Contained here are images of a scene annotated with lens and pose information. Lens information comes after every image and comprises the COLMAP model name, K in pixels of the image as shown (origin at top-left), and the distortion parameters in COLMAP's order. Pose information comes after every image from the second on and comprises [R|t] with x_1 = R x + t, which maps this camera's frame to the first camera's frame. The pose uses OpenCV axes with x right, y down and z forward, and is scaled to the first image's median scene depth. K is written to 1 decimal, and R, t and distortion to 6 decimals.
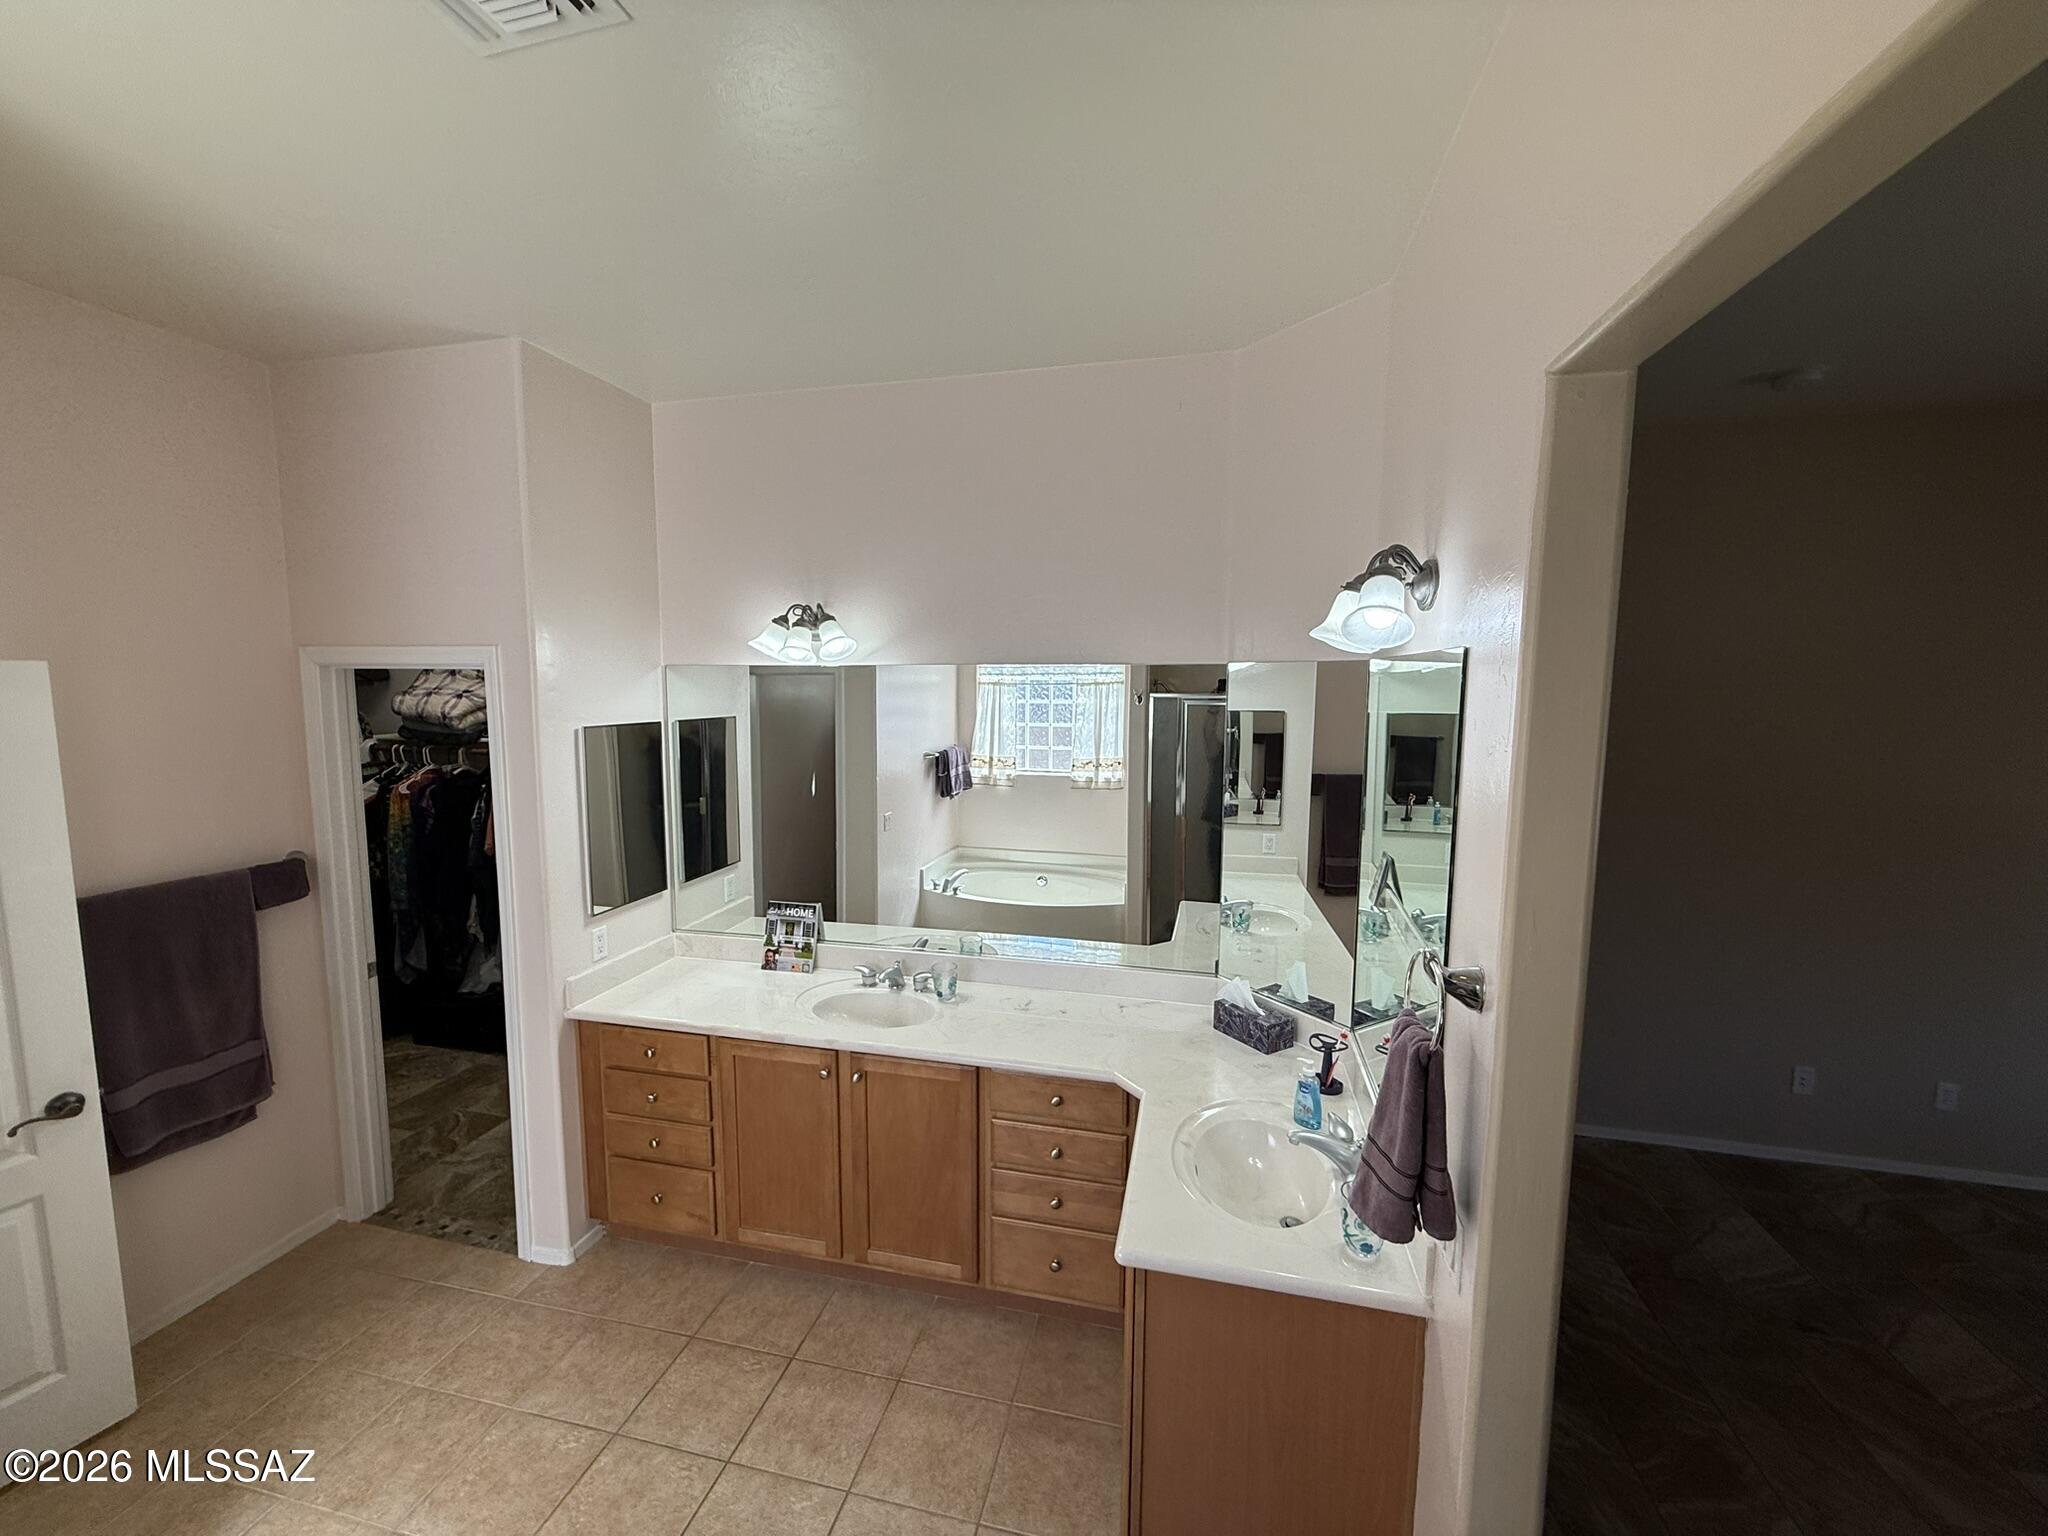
lens RADIAL K [[819.3, 0, 1022.9], [0, 819.3, 768.7], [0, 0, 1]] dist [0.003213, -0.000416]
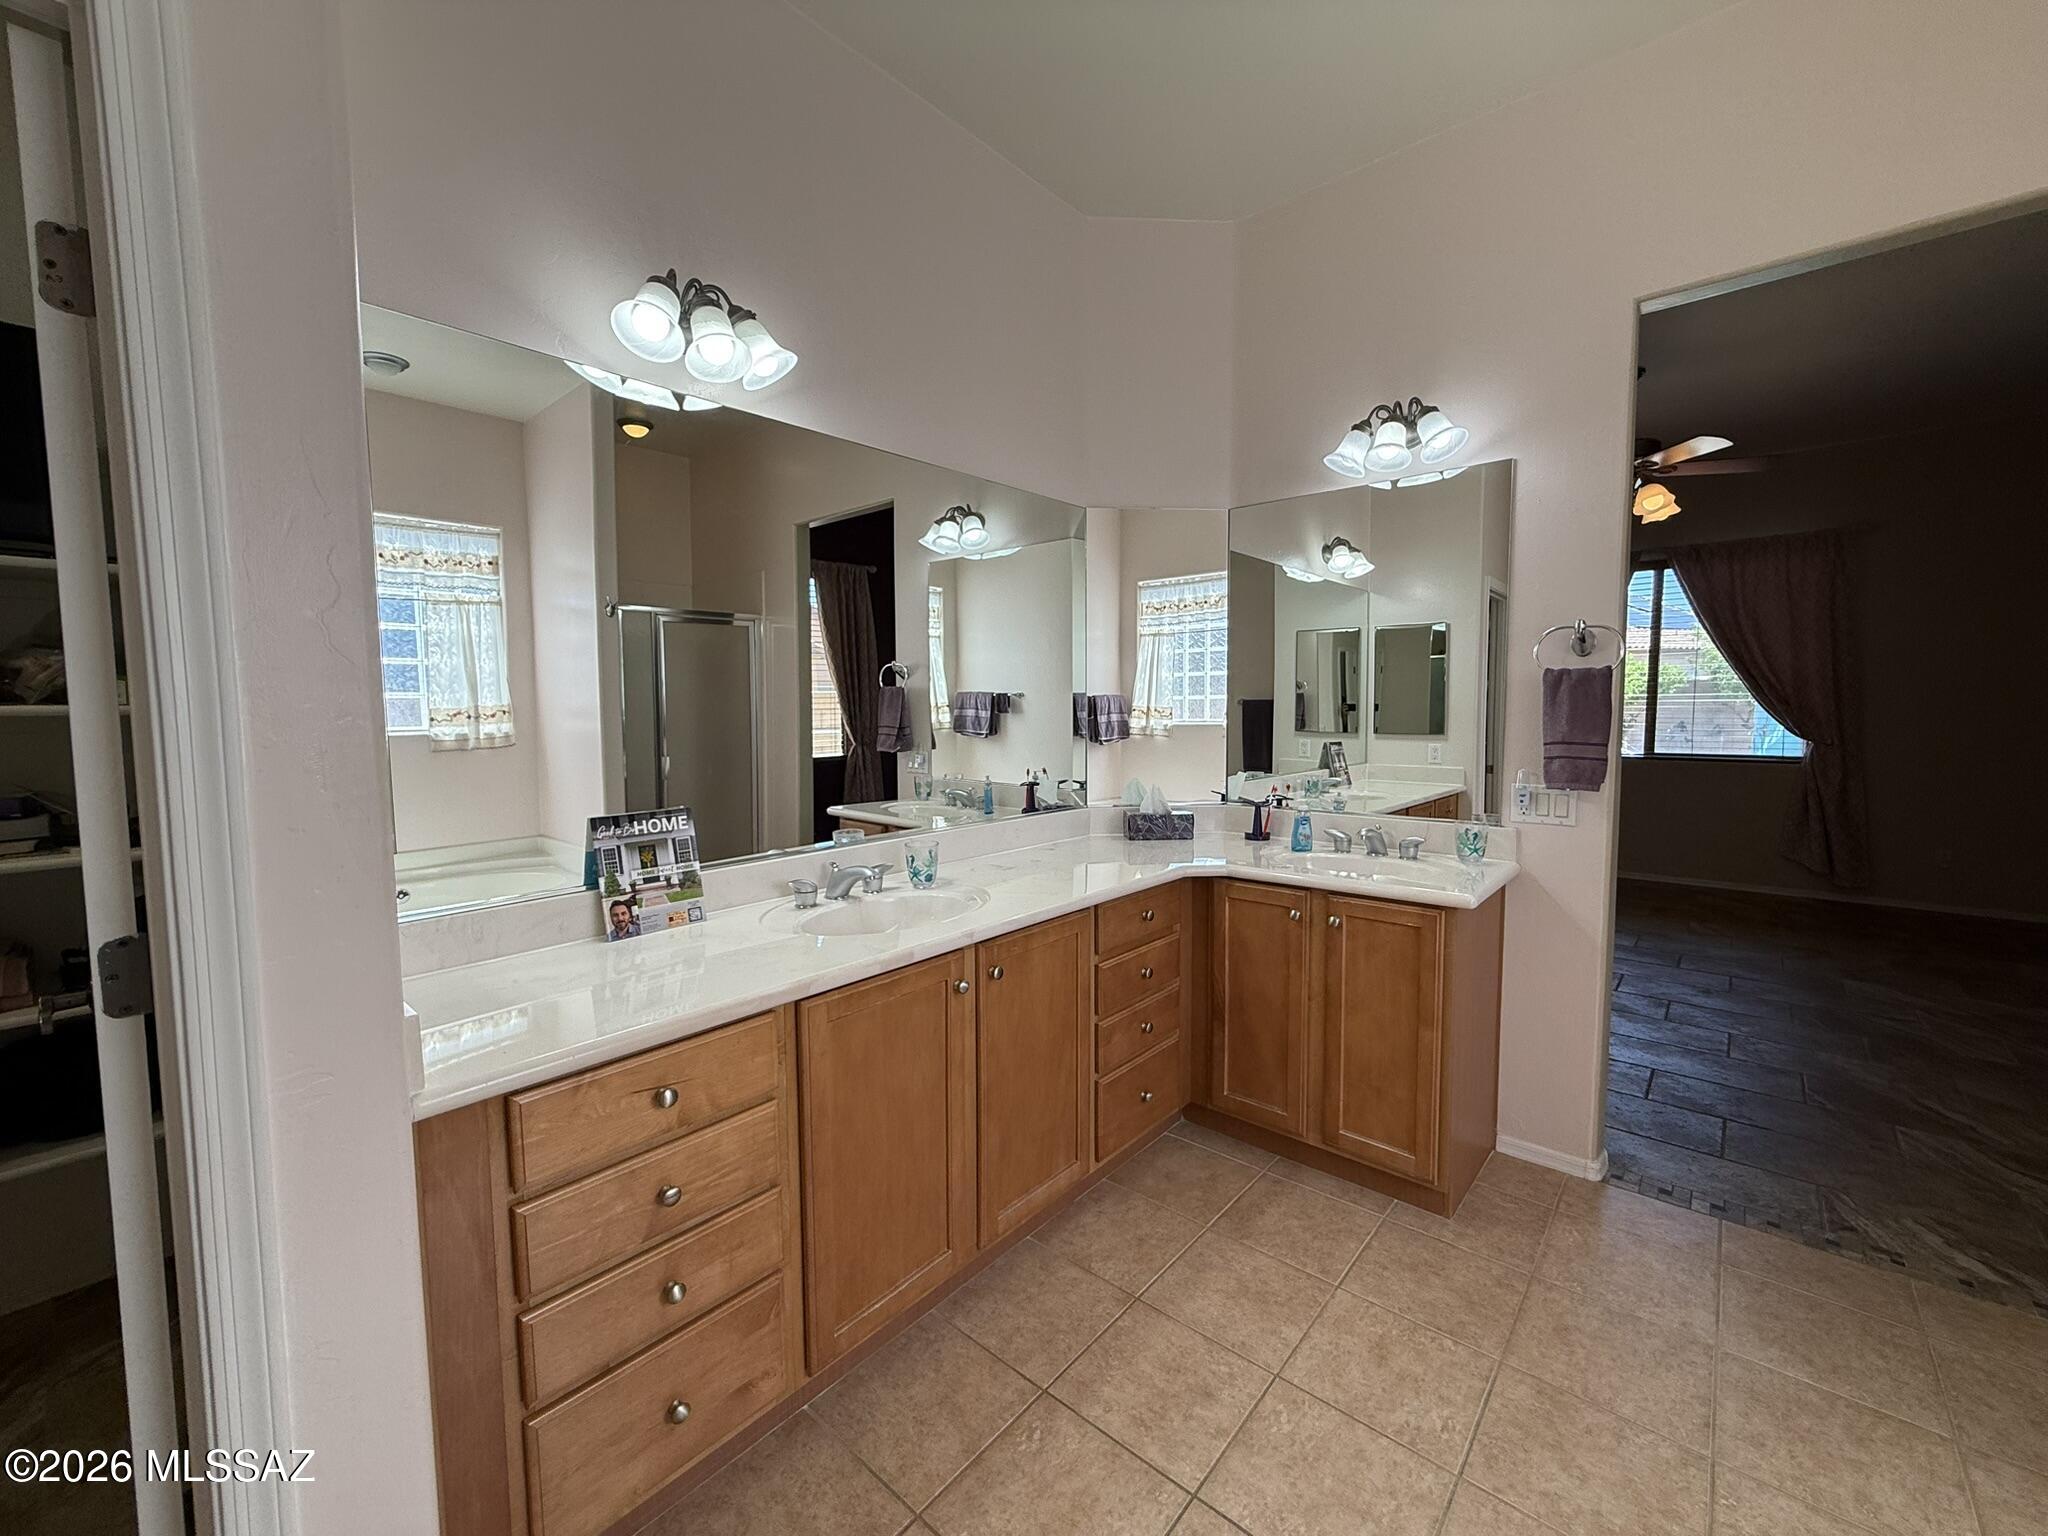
lens RADIAL K [[819.3, 0, 1019.0], [0, 819.3, 756.1], [0, 0, 1]] dist [0.003213, -0.000416]
pose [[0.481135, -0.077029, 0.873256, -0.648766], [0.115069, 0.993063, 0.024198, 0.143044], [-0.869062, 0.088843, 0.486661, 0.500149]]
